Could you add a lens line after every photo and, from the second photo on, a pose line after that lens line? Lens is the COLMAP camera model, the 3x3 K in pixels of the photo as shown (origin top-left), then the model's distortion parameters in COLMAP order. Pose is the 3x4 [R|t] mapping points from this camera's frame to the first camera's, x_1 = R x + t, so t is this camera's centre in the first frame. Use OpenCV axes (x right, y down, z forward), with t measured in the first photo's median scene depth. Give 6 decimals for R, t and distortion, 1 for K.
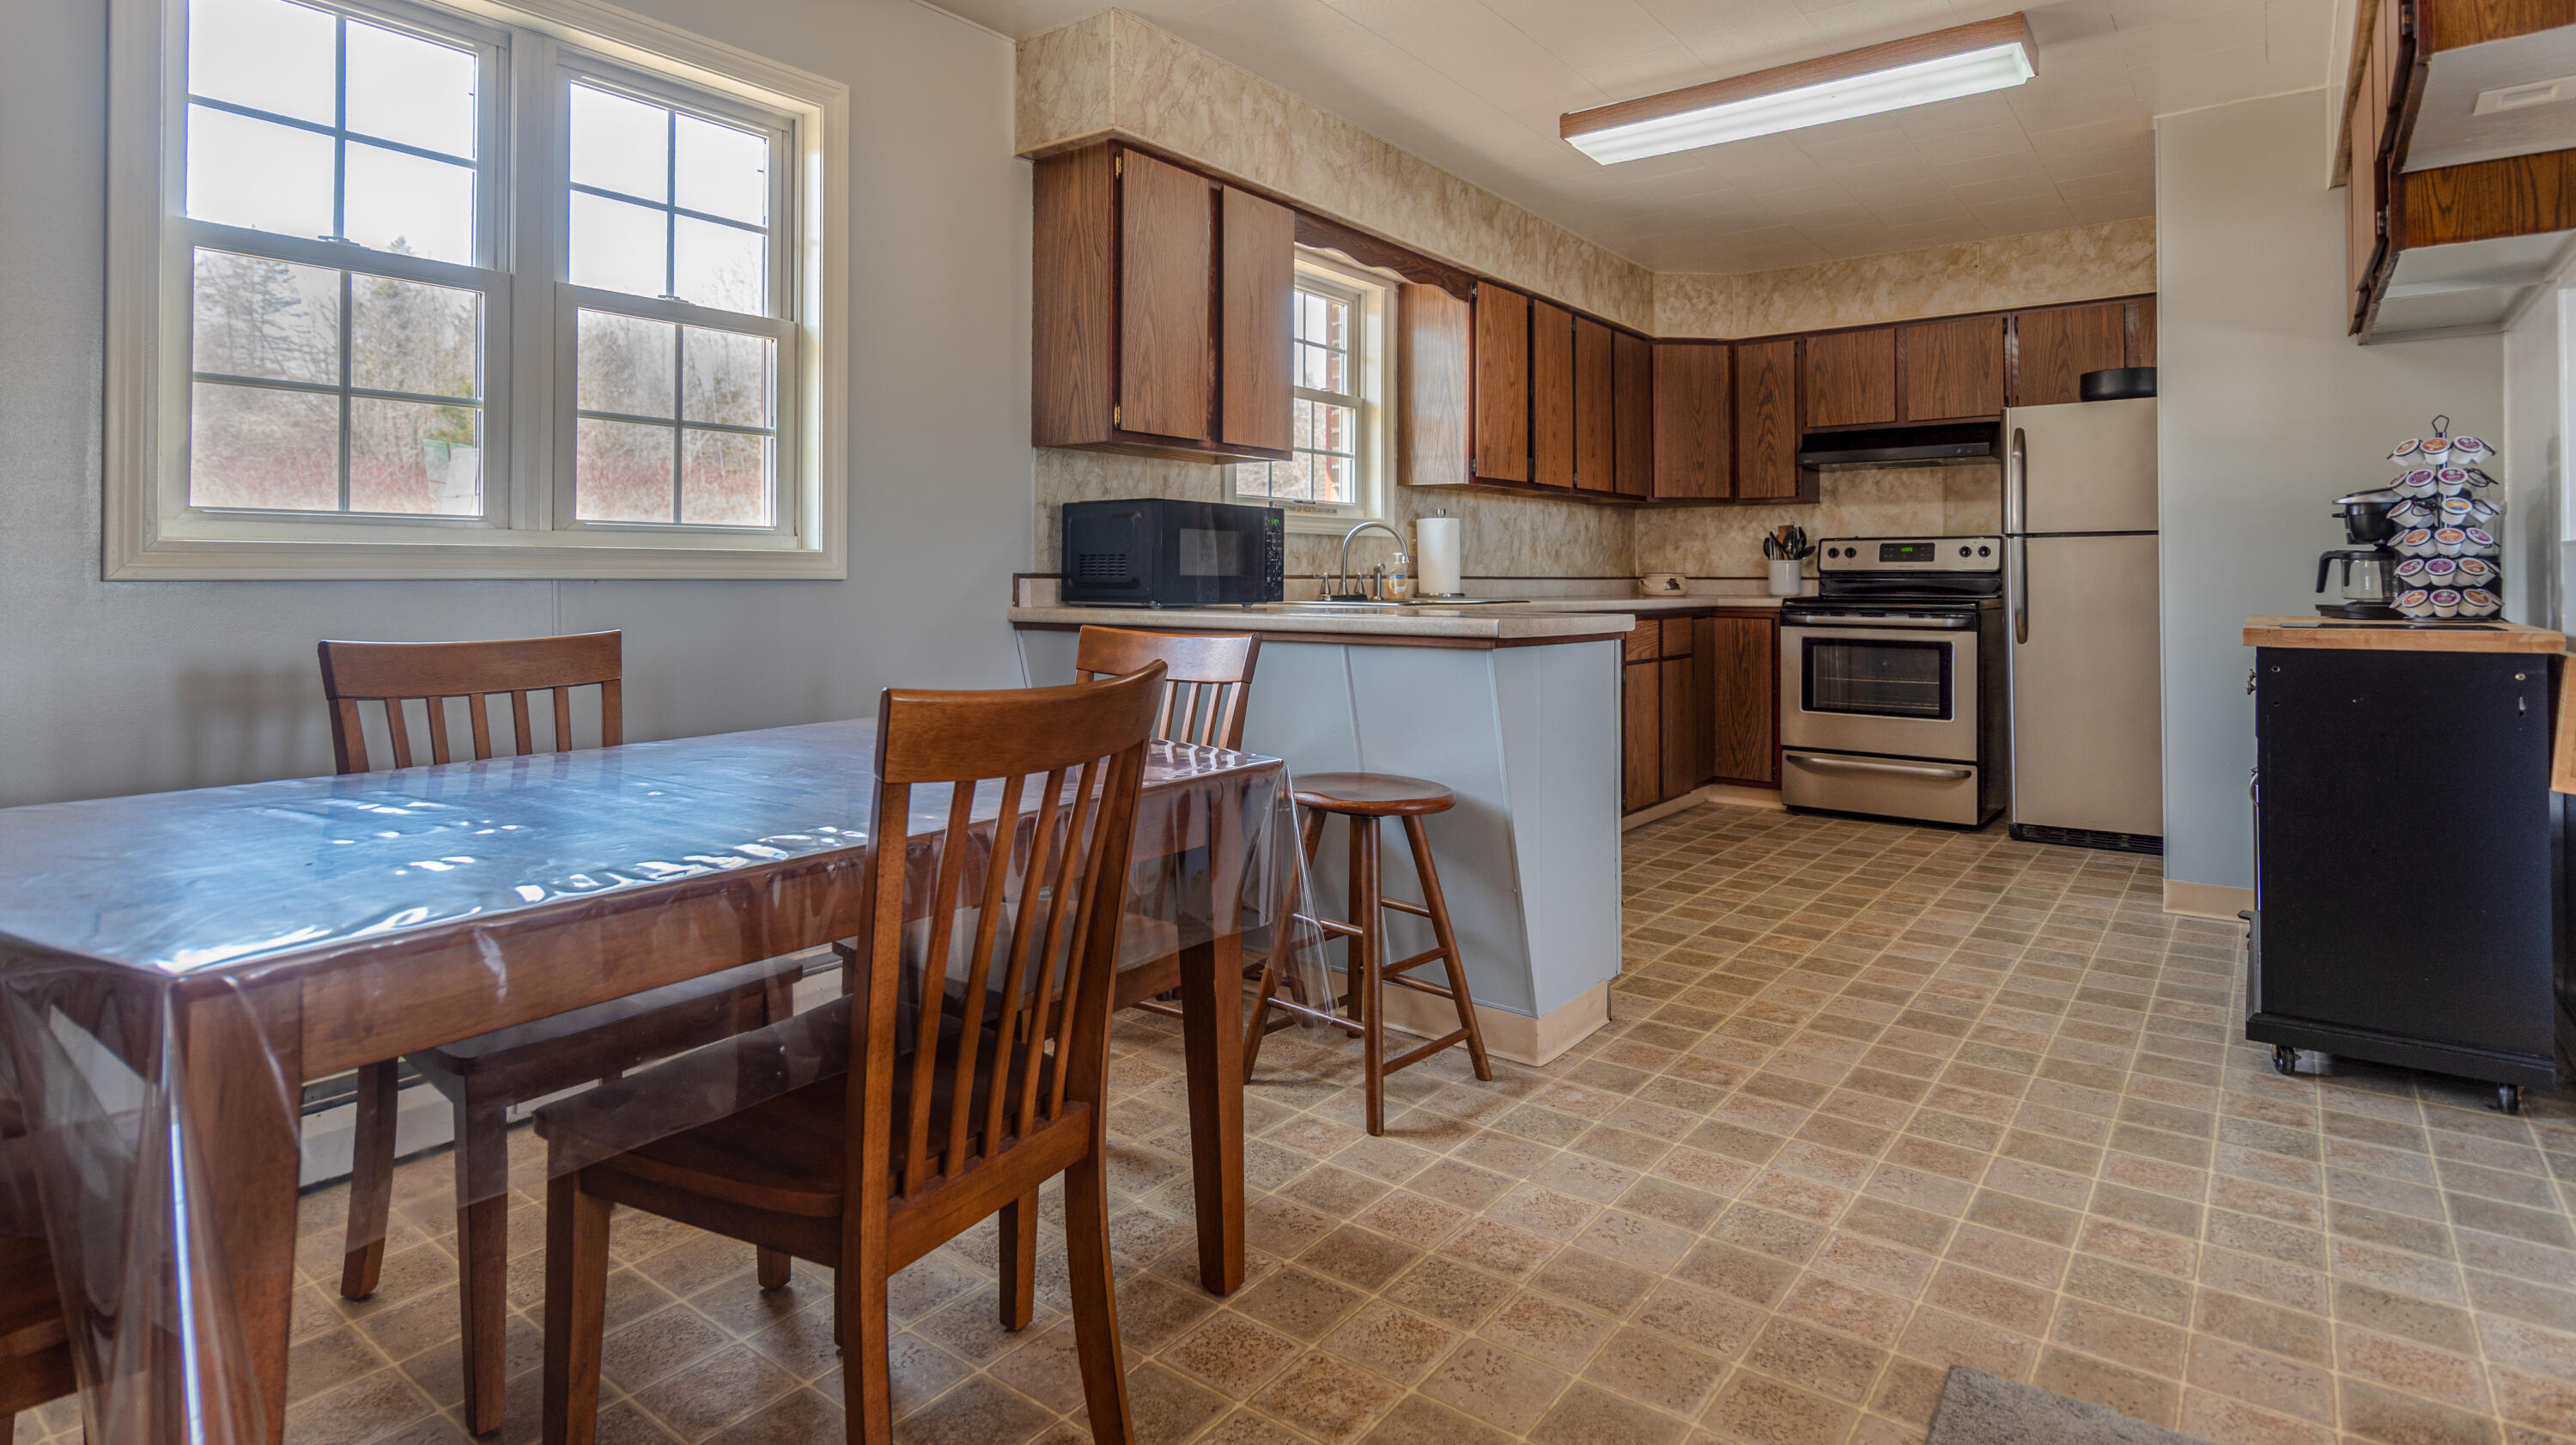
lens RADIAL K [[1315.3, 0, 1282.8], [0, 1315.3, 562.9], [0, 0, 1]] dist [0.000298, -0.000340]
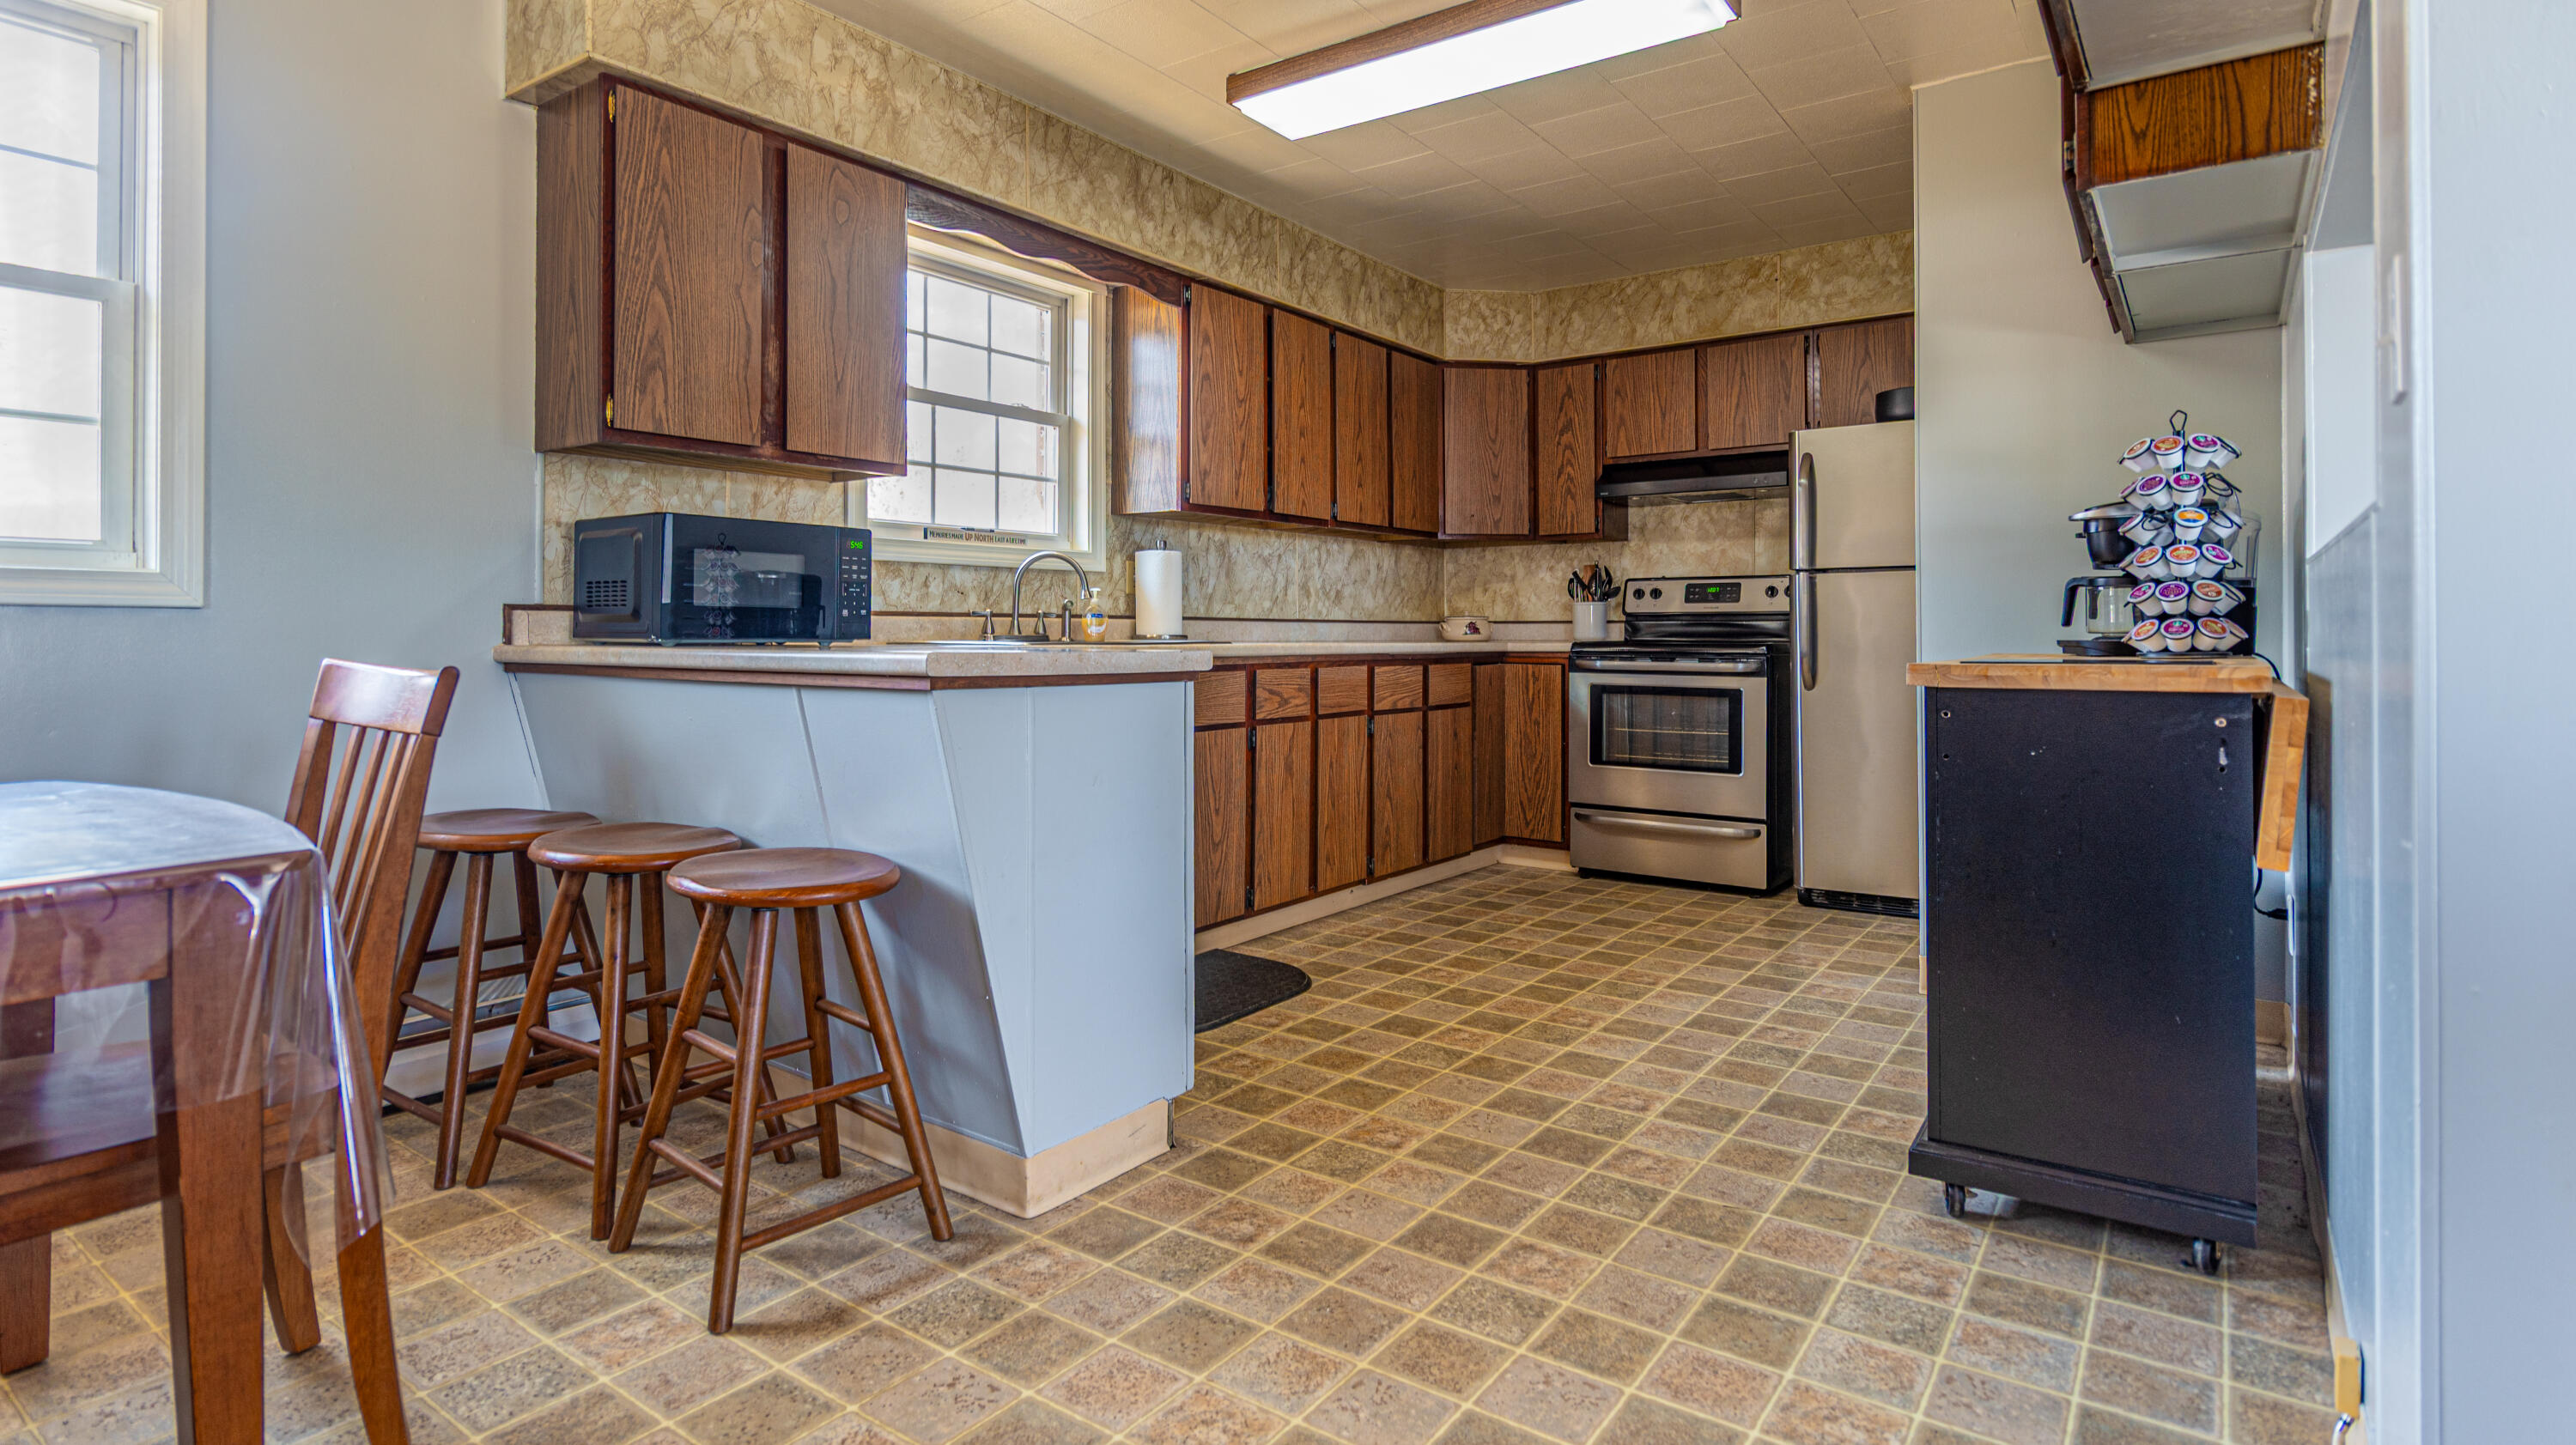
lens RADIAL K [[1285.9, 0, 1290.4], [0, 1285.9, 626.0], [0, 0, 1]] dist [0.000873, -0.000237]
pose [[0.999675, -0.000917, 0.025478, 0.190048], [0.000780, 0.999985, 0.005394, 0.012567], [-0.025482, -0.005372, 0.999661, 0.127252]]
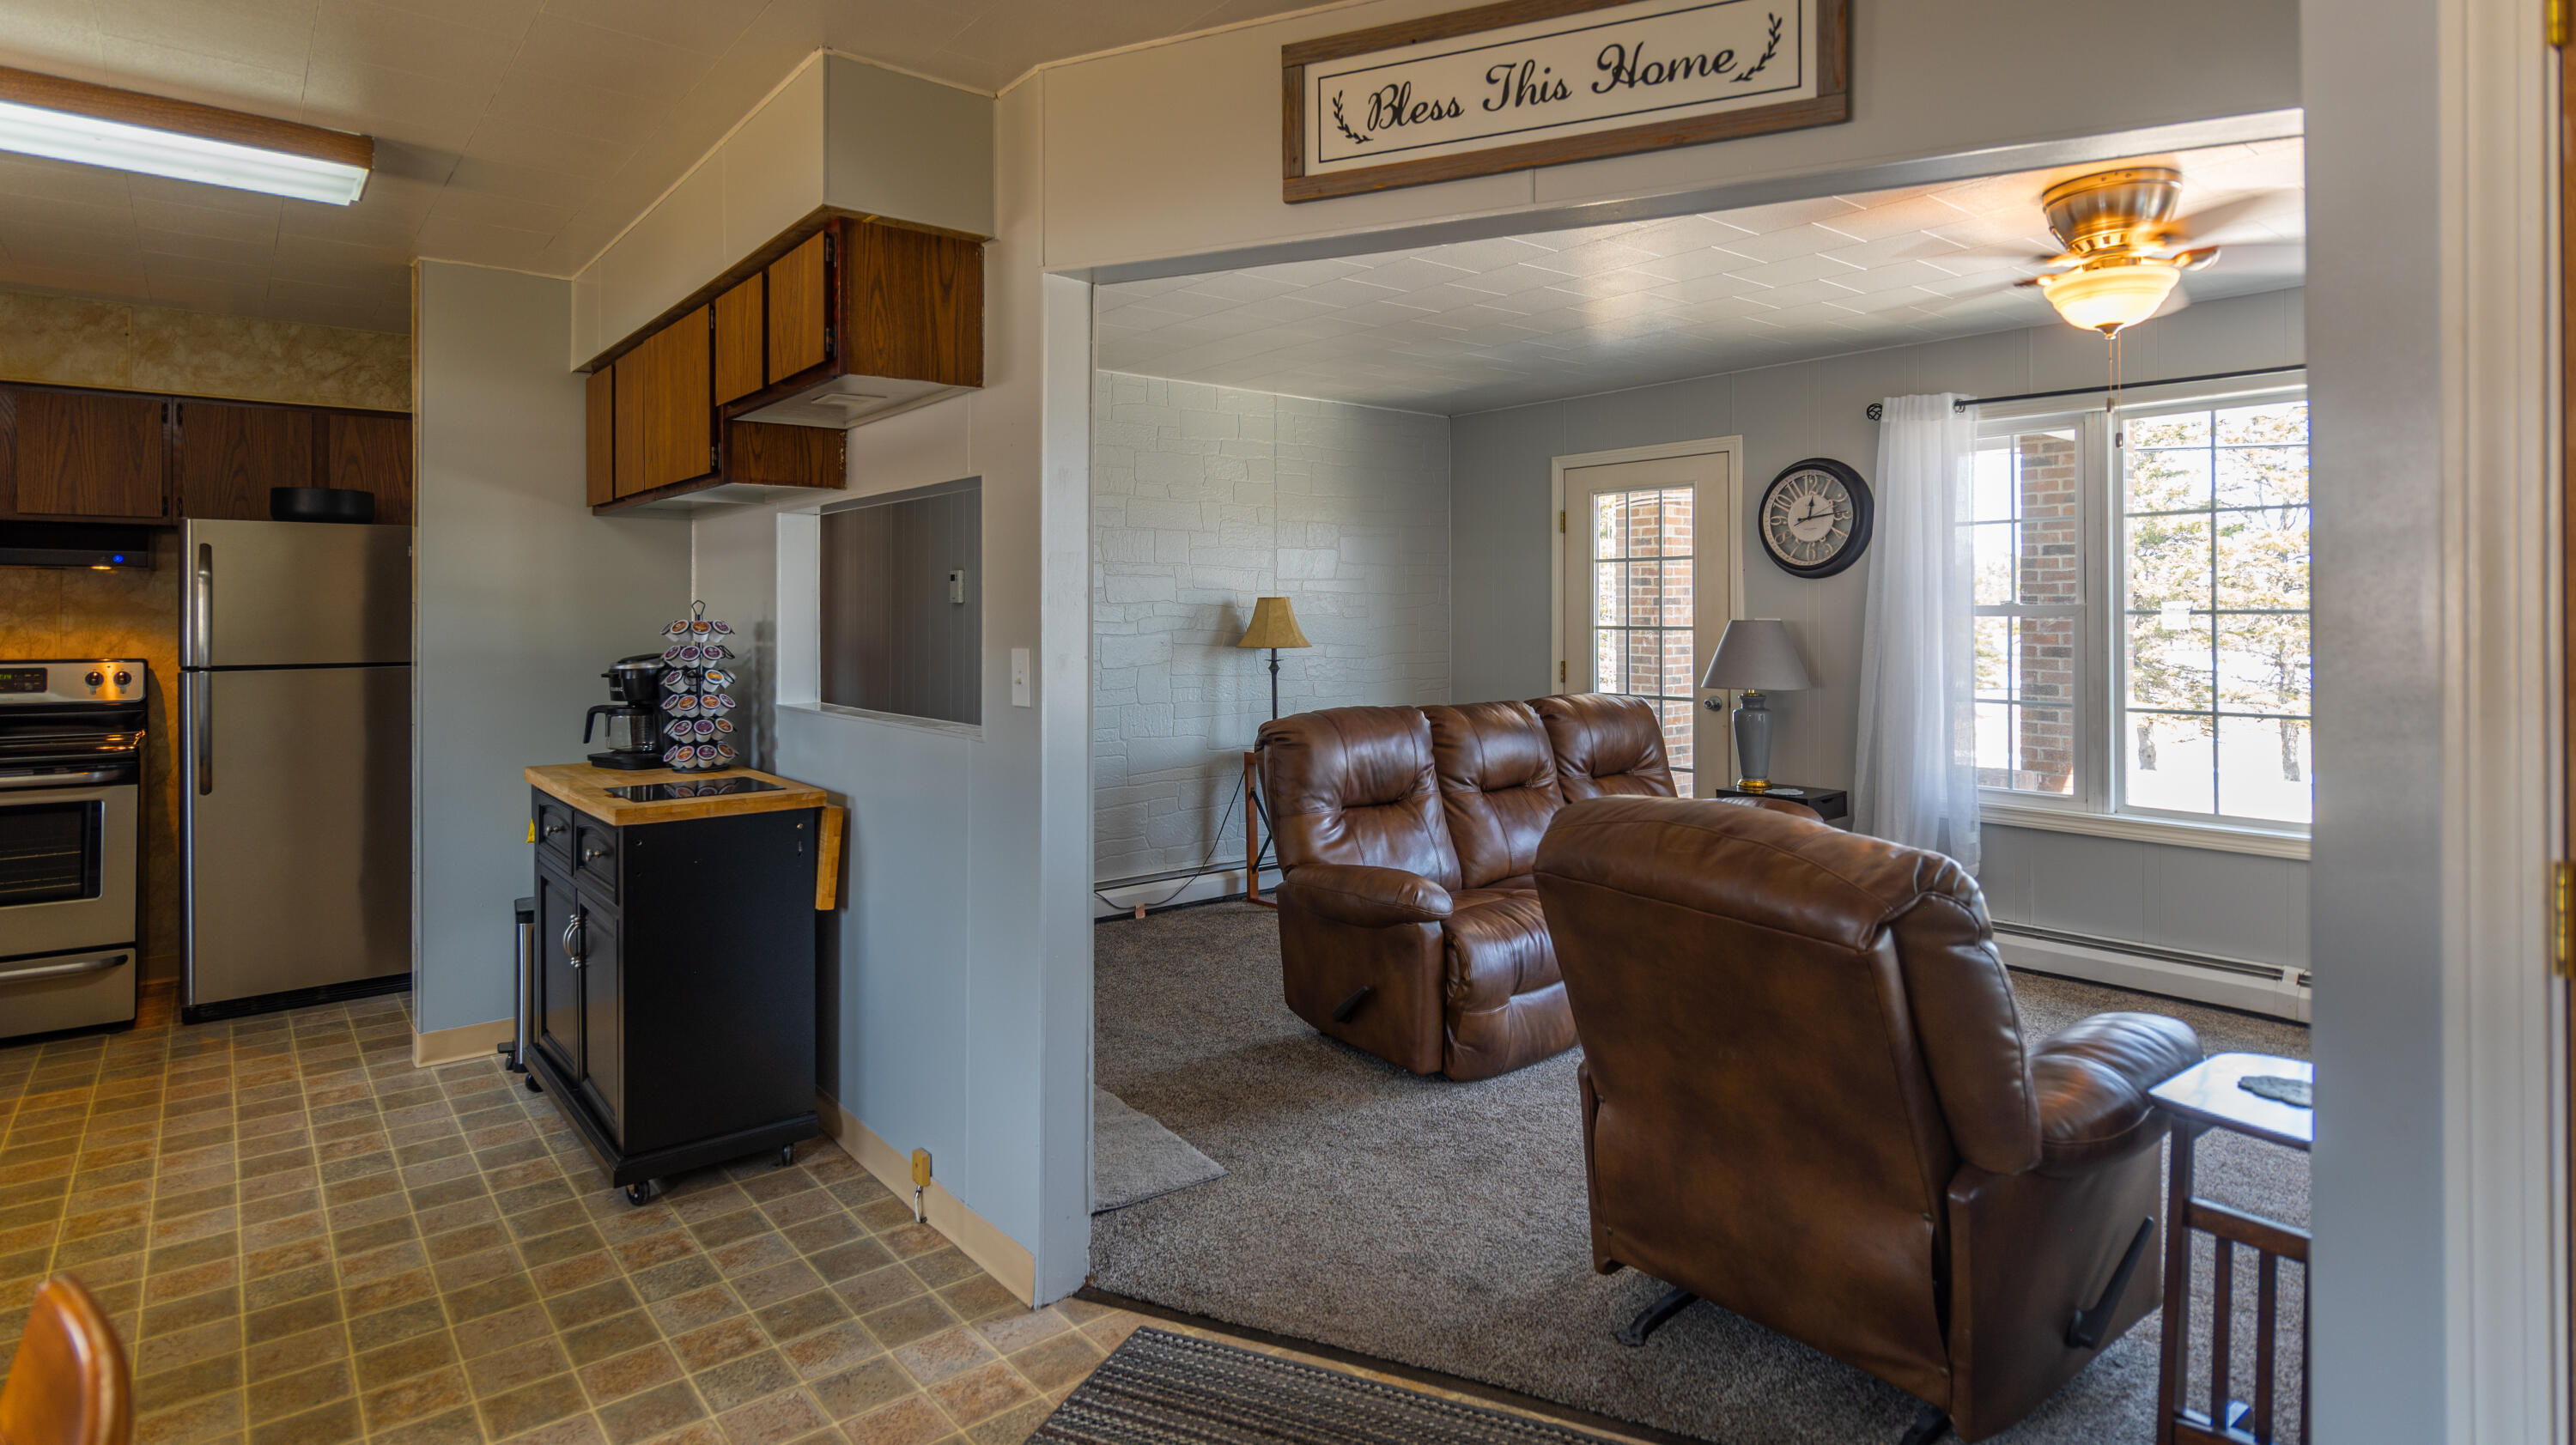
lens RADIAL K [[1305.6, 0, 1275.7], [0, 1305.6, 610.1], [0, 0, 1]] dist [-0.000213, -0.000236]
pose [[0.237639, 0.006562, 0.971331, -0.106704], [-0.010509, 0.999936, -0.004184, -0.066301], [-0.971297, -0.009213, 0.237693, 0.124236]]
